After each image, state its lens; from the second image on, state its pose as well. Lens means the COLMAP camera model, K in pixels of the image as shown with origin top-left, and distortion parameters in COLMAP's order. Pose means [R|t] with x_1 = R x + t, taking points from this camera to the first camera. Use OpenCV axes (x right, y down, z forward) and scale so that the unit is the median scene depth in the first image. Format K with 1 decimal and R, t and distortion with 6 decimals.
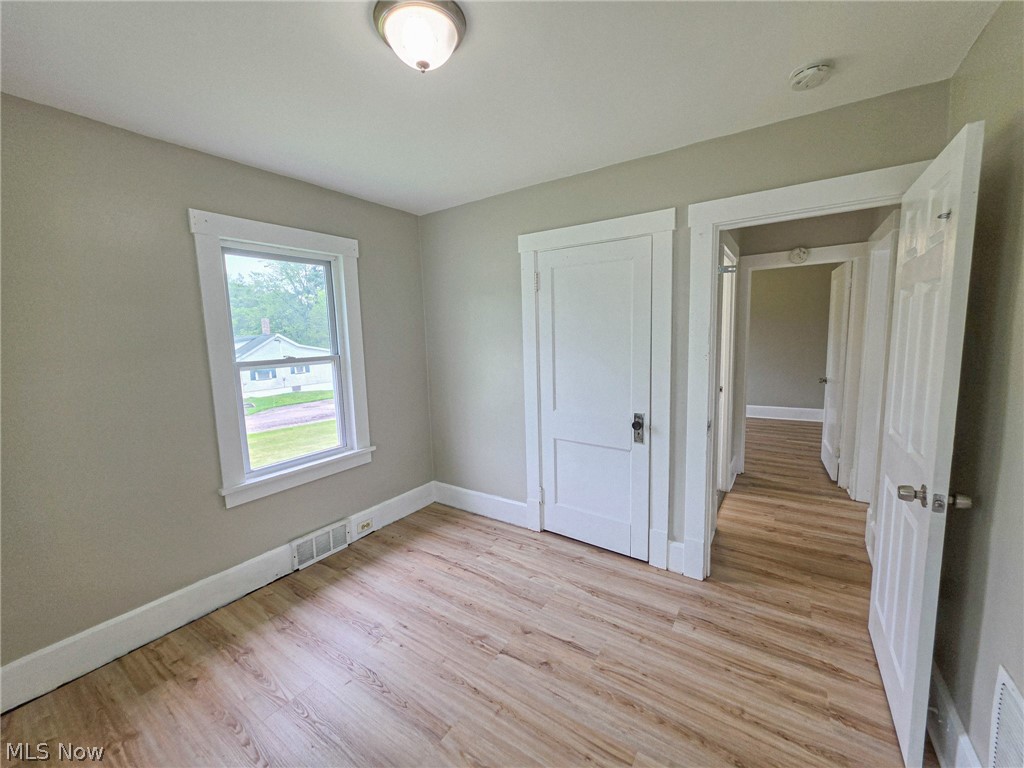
lens RADIAL K [[411.5, 0, 509.6], [0, 411.5, 380.9], [0, 0, 1]] dist [-0.001221, 0.000416]
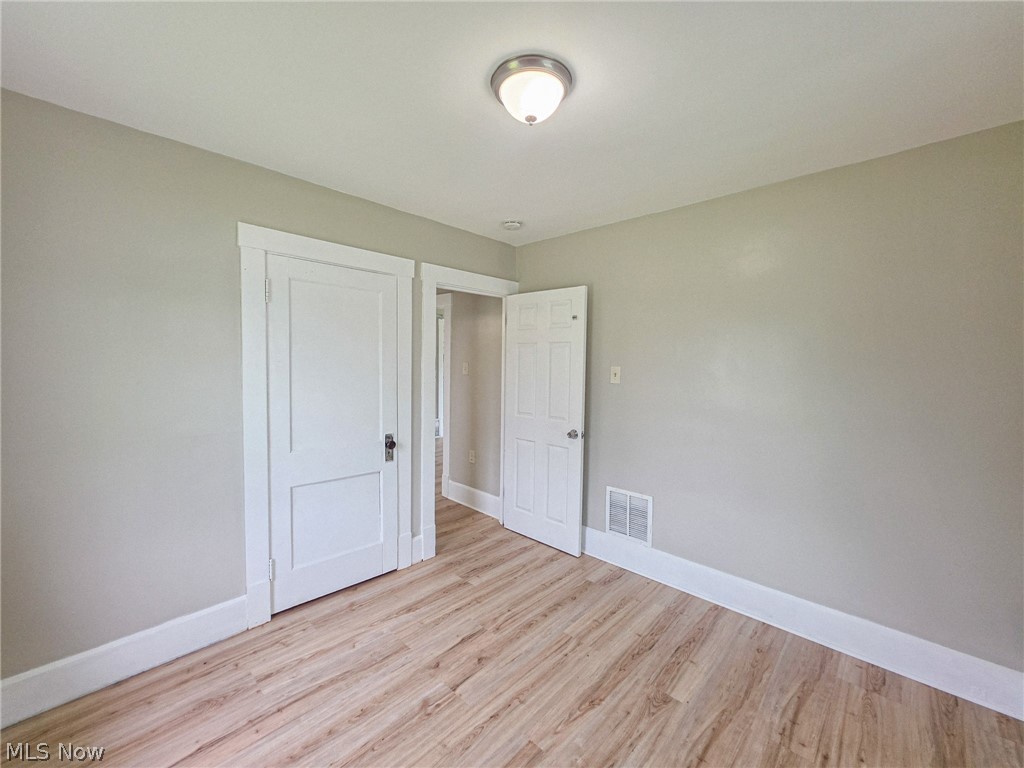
lens RADIAL K [[411.5, 0, 509.6], [0, 411.5, 380.9], [0, 0, 1]] dist [-0.001221, 0.000416]
pose [[0.162924, -0.021977, 0.986394, -0.769985], [0.092348, 0.995703, 0.006931, -0.042240], [-0.982307, 0.089963, 0.164254, 0.540335]]
